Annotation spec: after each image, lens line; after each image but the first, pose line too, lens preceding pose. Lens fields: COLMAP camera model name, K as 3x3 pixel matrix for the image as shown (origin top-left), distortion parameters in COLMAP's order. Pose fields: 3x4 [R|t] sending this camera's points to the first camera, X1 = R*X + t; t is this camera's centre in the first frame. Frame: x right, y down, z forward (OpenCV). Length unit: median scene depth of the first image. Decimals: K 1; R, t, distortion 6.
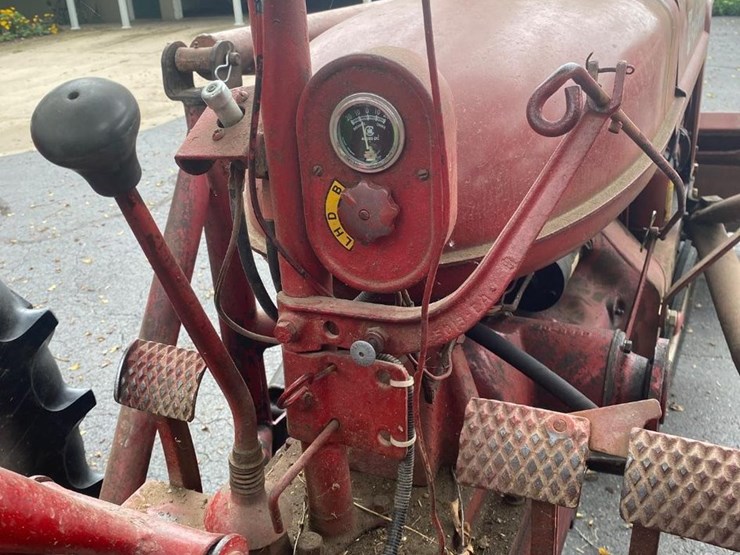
lens RADIAL K [[755.6, 0, 370.5], [0, 755.6, 266.6], [0, 0, 1]] dist [0.086627, -0.162525]
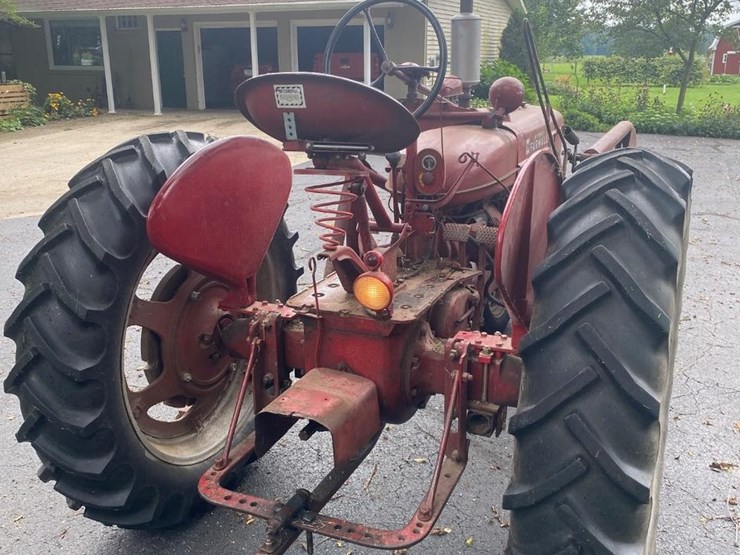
lens RADIAL K [[751.5, 0, 371.4], [0, 751.5, 274.1], [0, 0, 1]] dist [0.149329, -0.374563]
pose [[0.998296, 0.050211, 0.029742, -0.429338], [-0.046708, 0.992988, -0.108595, 0.967118], [-0.034986, 0.107020, 0.993641, -3.373666]]
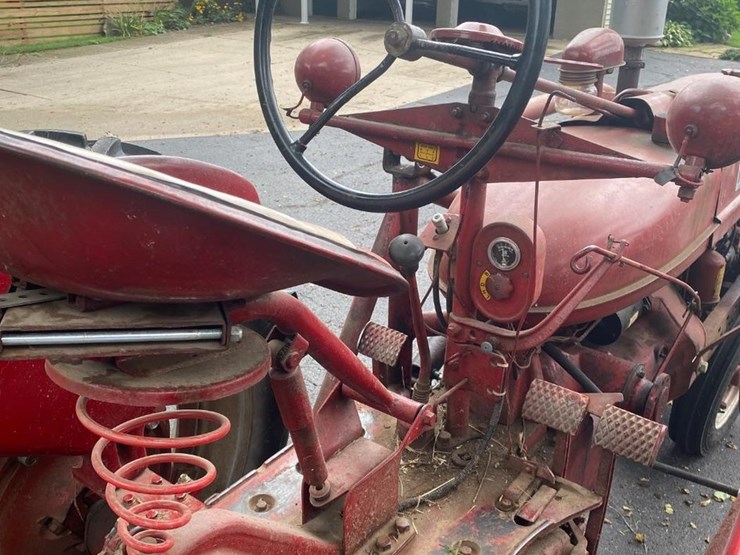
lens RADIAL K [[751.5, 0, 371.4], [0, 751.5, 274.1], [0, 0, 1]] dist [0.149329, -0.374563]
pose [[0.974542, 0.158431, -0.158642, -0.019670], [-0.156603, 0.987369, 0.024040, -0.087643], [0.160446, 0.001416, 0.987044, -1.101259]]
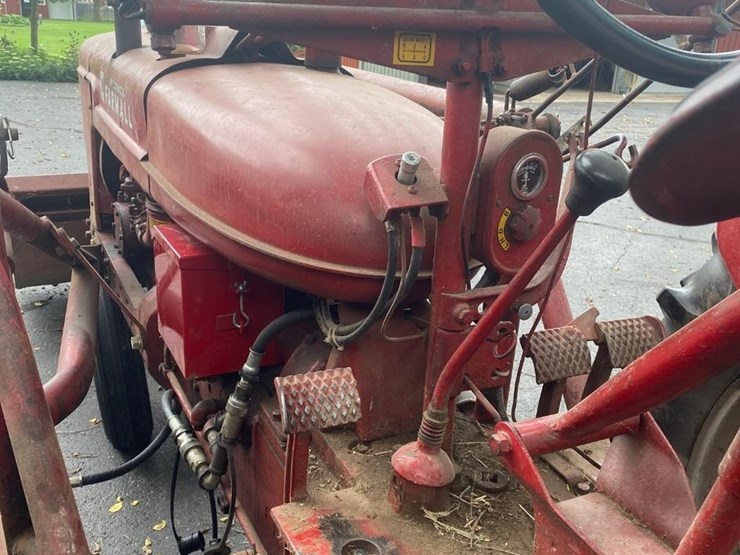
lens RADIAL K [[750.3, 0, 370.0], [0, 750.3, 277.5], [0, 0, 1]] dist [0.127423, -0.217696]
pose [[0.630484, -0.169403, 0.757491, -1.276049], [0.215929, 0.975651, 0.038467, -0.080847], [-0.745564, 0.139312, 0.651711, 0.160697]]
